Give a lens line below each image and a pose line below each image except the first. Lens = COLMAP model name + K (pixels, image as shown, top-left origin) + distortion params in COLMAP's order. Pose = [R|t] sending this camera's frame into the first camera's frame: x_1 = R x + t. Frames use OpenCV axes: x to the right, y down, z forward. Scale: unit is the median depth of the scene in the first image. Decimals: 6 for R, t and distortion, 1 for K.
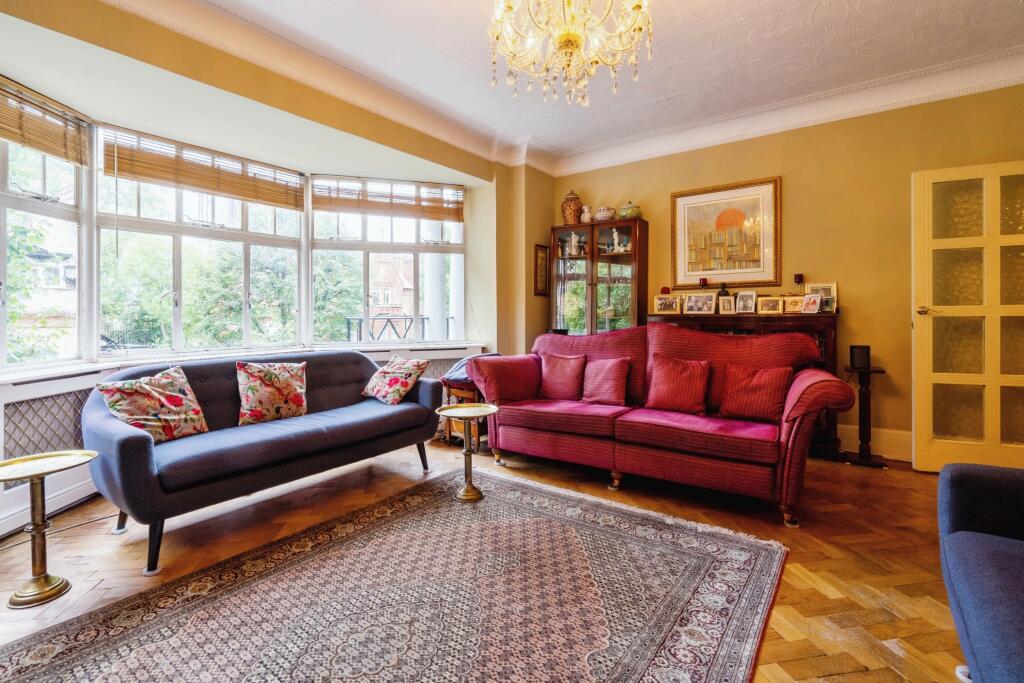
lens RADIAL K [[468.9, 0, 511.1], [0, 468.9, 315.1], [0, 0, 1]] dist [0.000650, 0.000088]
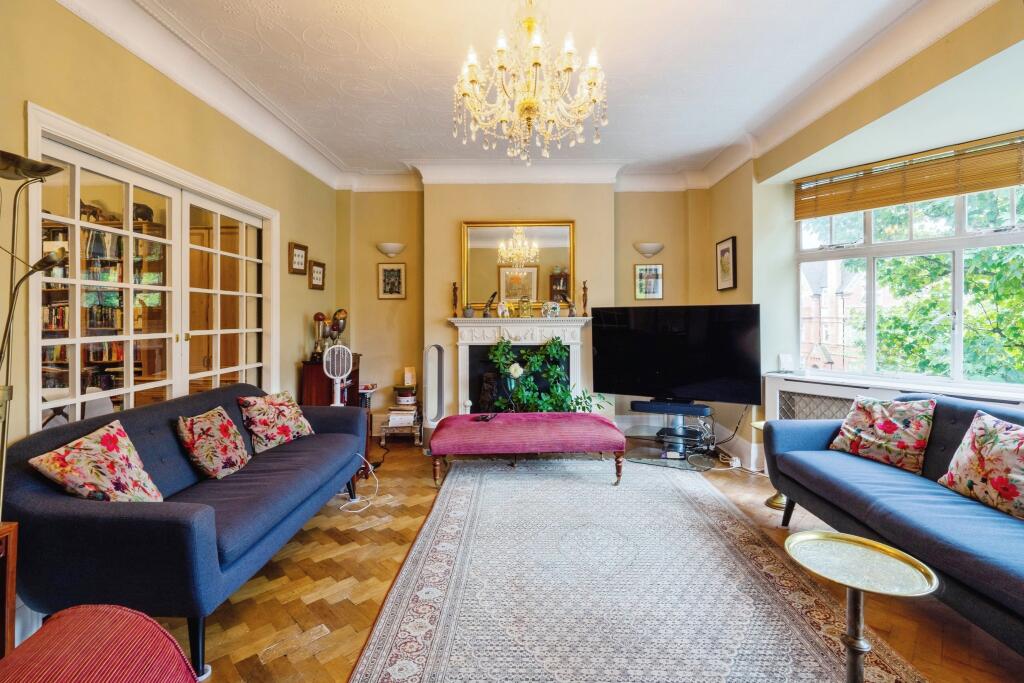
lens RADIAL K [[468.9, 0, 510.5], [0, 468.9, 315.5], [0, 0, 1]] dist [0.000650, 0.000088]
pose [[-0.813476, 0.011034, -0.581494, 0.657757], [0.008881, 0.999939, 0.006550, -0.092212], [0.581531, 0.000165, -0.813524, 1.562384]]
